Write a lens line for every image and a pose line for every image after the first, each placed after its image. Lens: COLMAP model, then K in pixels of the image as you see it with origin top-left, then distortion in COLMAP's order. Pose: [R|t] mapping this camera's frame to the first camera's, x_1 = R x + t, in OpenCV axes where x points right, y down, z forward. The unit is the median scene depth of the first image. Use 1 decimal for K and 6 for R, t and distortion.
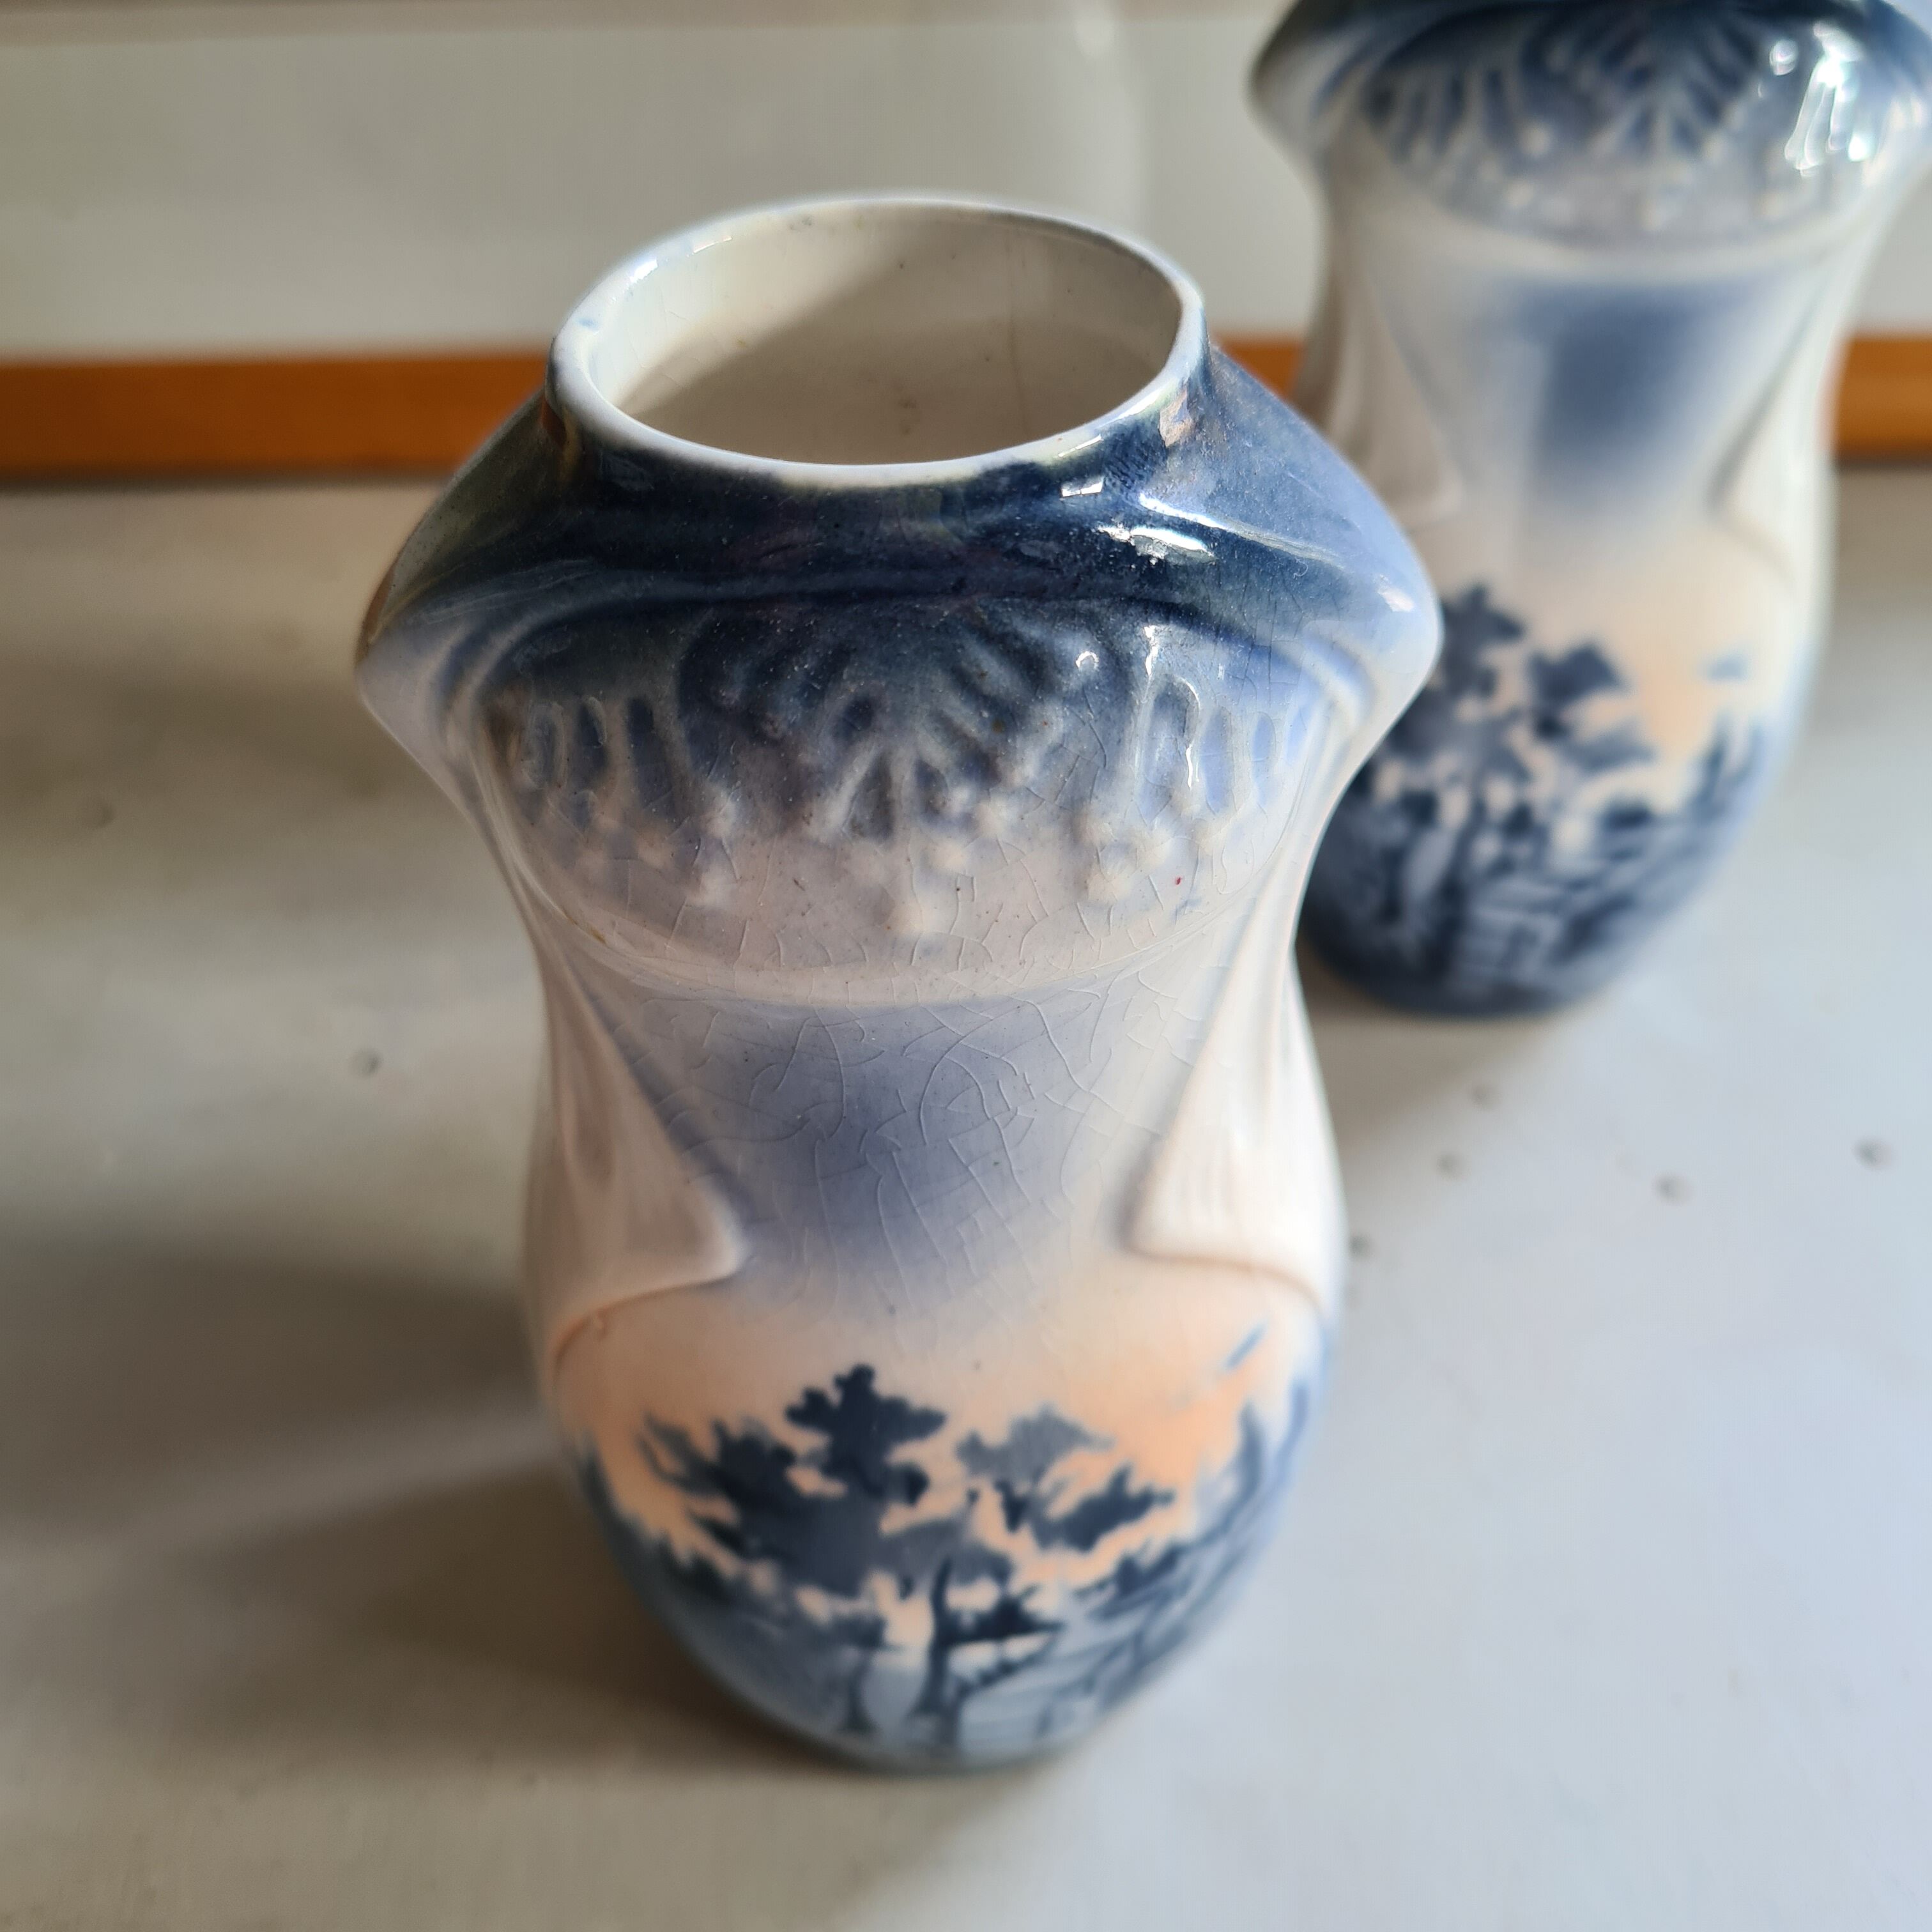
lens RADIAL K [[2172.7, 0, 969.6], [0, 2172.7, 1003.5], [0, 0, 1]] dist [-0.073654, 0.019483]
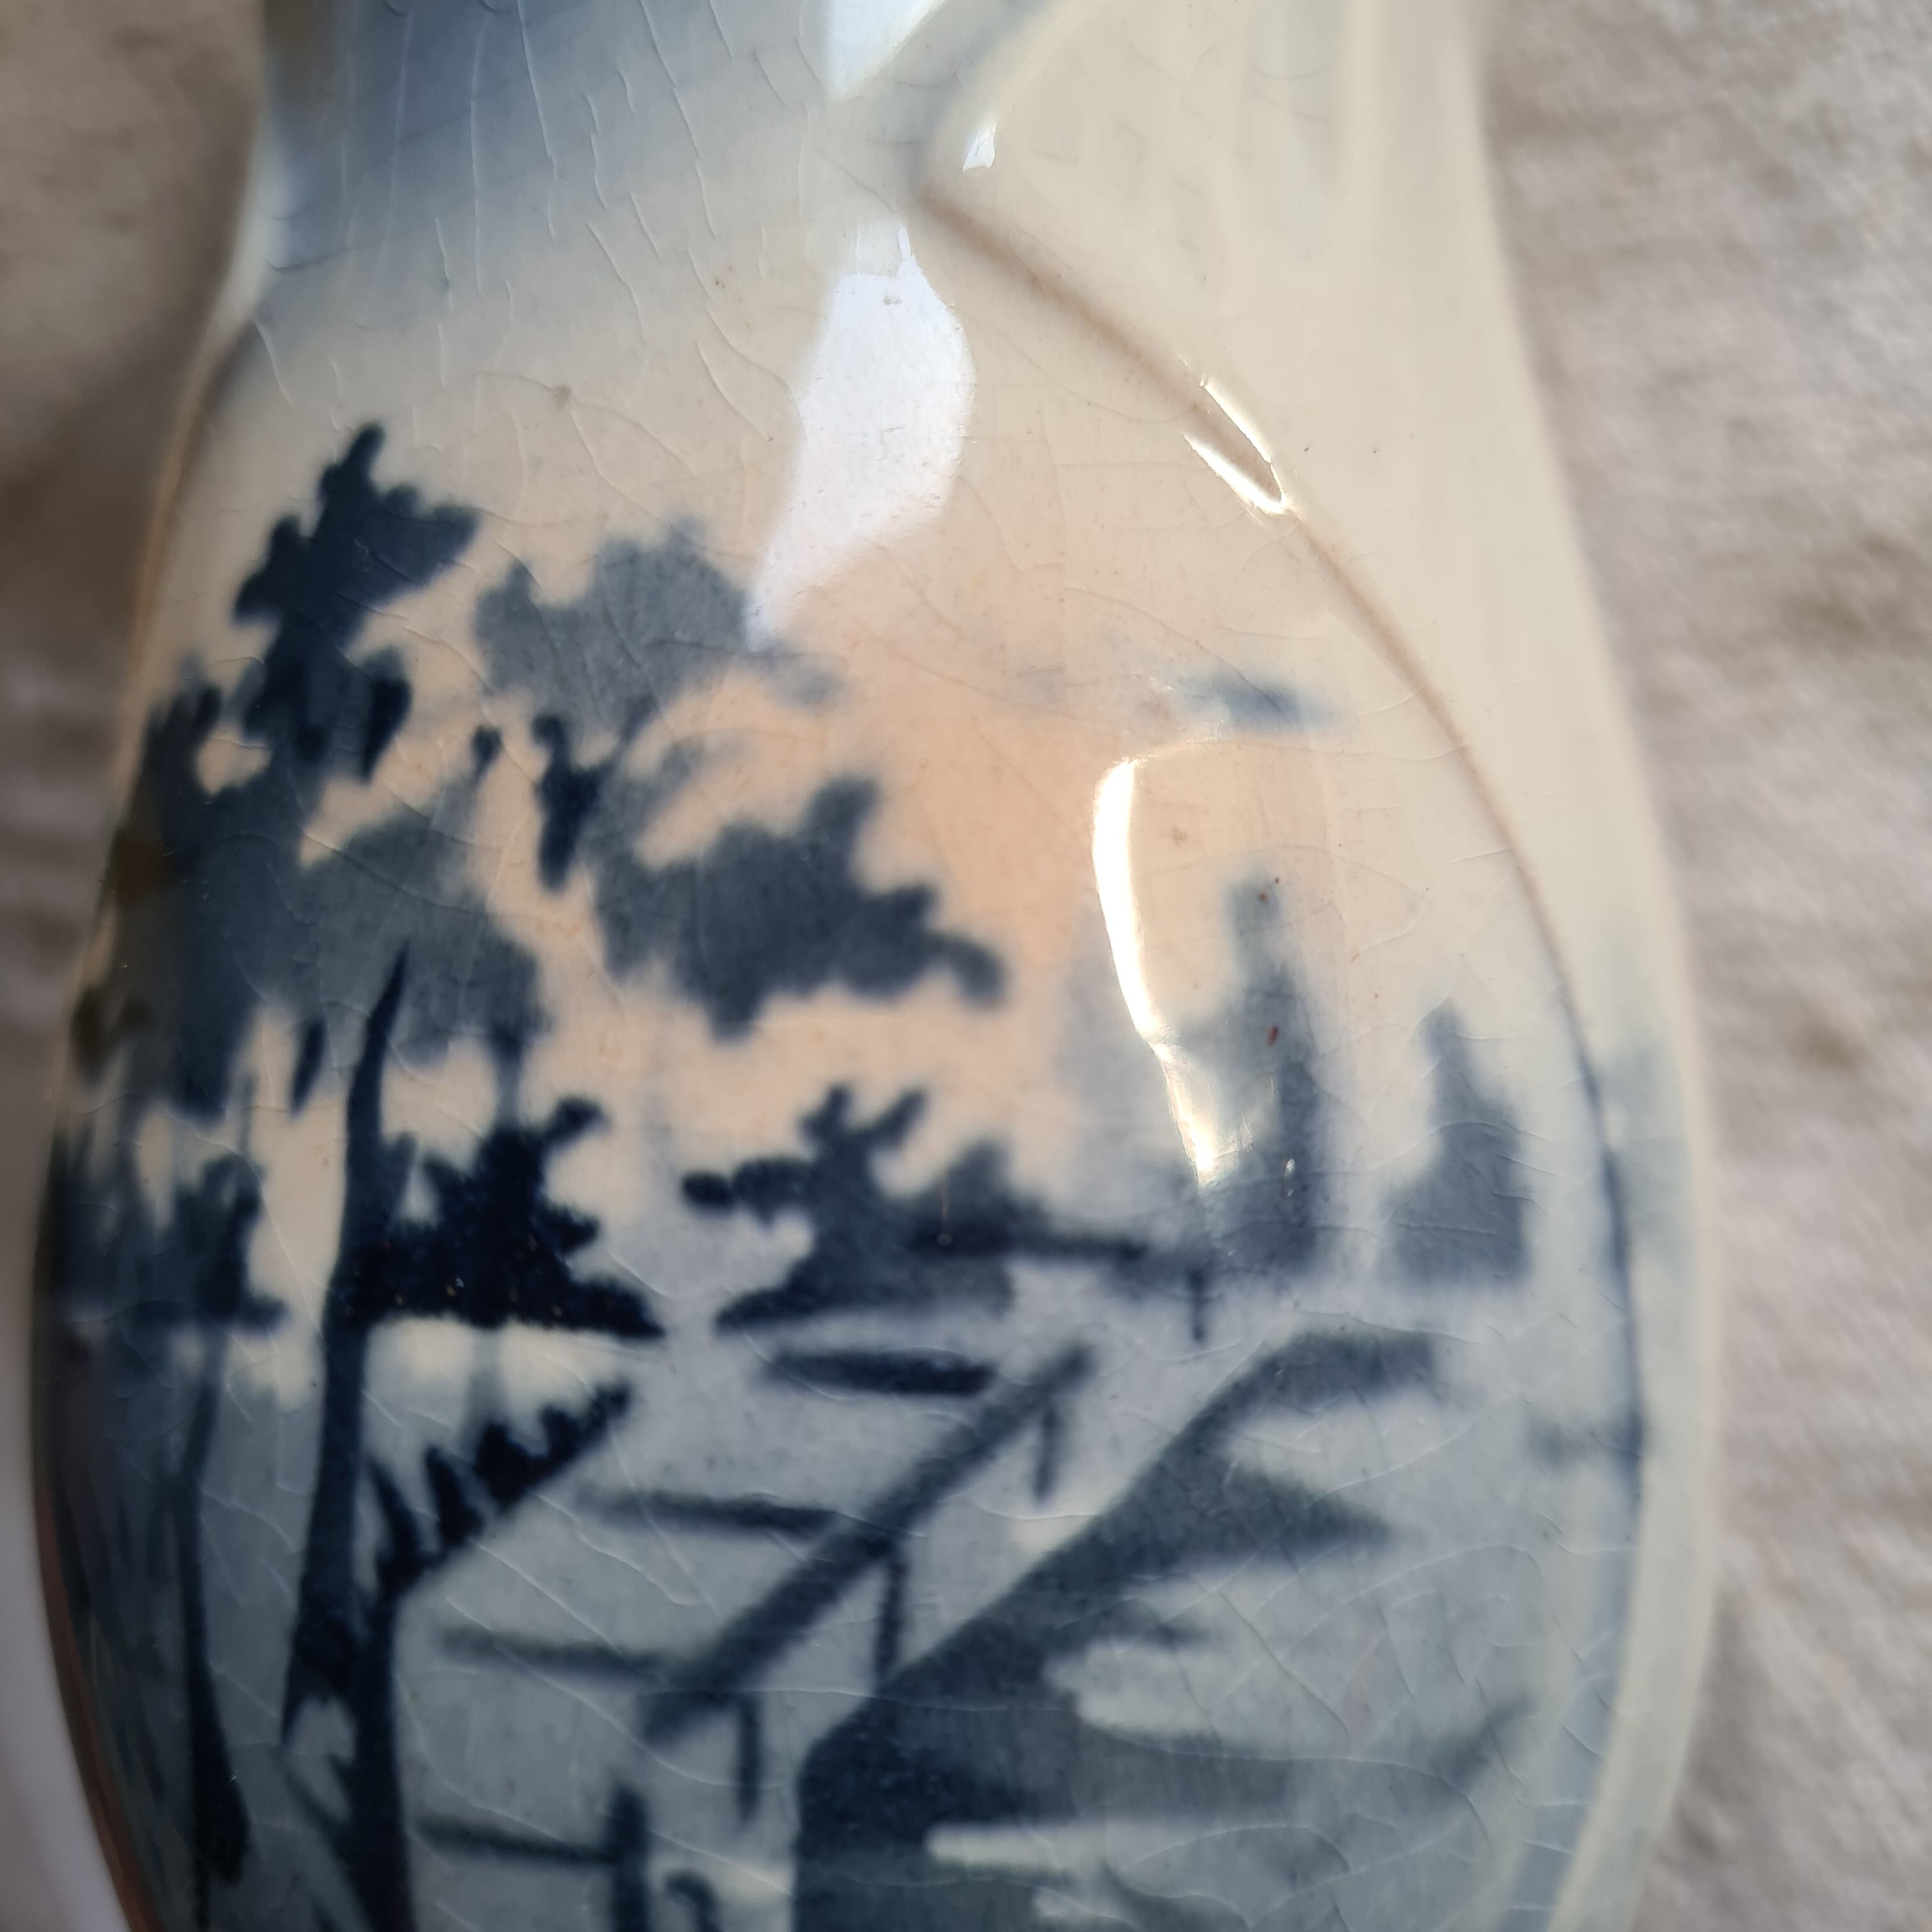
lens RADIAL K [[2172.7, 0, 969.6], [0, 2172.7, 1003.5], [0, 0, 1]] dist [-0.073654, 0.019483]
pose [[0.903726, -0.003231, -0.428099, 0.262778], [-0.307578, 0.690654, -0.654517, 0.500589], [0.297783, 0.723178, 0.623168, 0.788338]]
